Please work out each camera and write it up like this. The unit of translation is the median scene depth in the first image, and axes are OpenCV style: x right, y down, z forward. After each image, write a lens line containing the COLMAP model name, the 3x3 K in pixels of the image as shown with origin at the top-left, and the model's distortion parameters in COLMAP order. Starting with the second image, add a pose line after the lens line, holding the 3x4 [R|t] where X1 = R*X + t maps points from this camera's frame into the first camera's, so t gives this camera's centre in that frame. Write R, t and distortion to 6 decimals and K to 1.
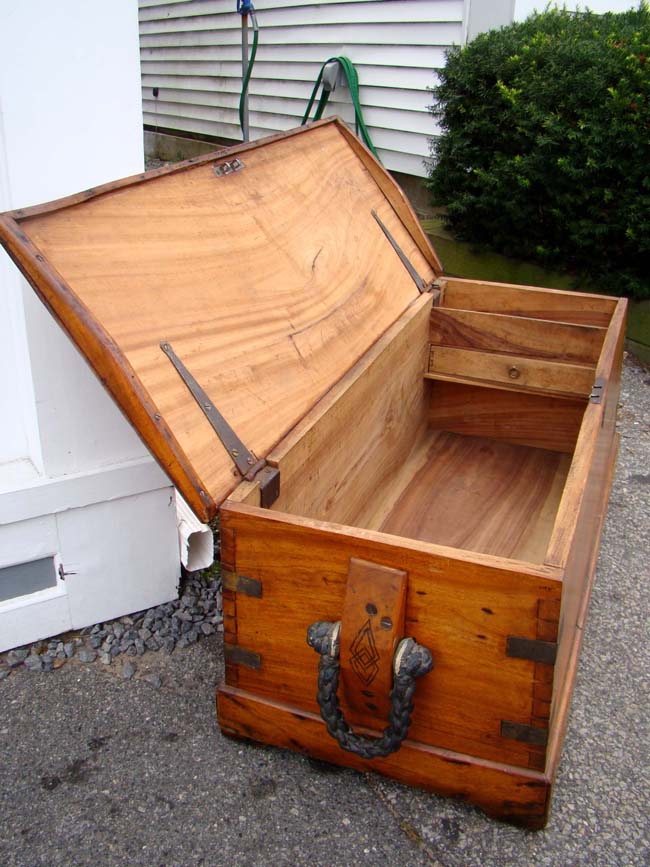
lens RADIAL K [[791.1, 0, 337.1], [0, 791.1, 434.8], [0, 0, 1]] dist [-0.194908, 0.138353]
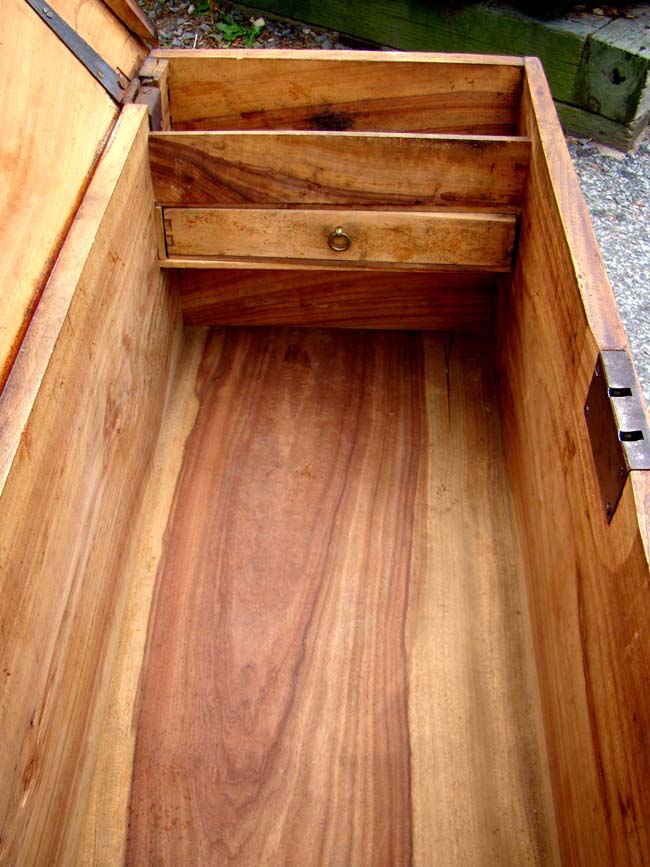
lens RADIAL K [[791.1, 0, 337.1], [0, 791.1, 434.8], [0, 0, 1]] dist [-0.194908, 0.138353]
pose [[0.936923, -0.252299, 0.241909, 0.071385], [0.141081, 0.906173, 0.398681, -0.165090], [-0.319798, -0.339405, 0.884609, 0.509100]]
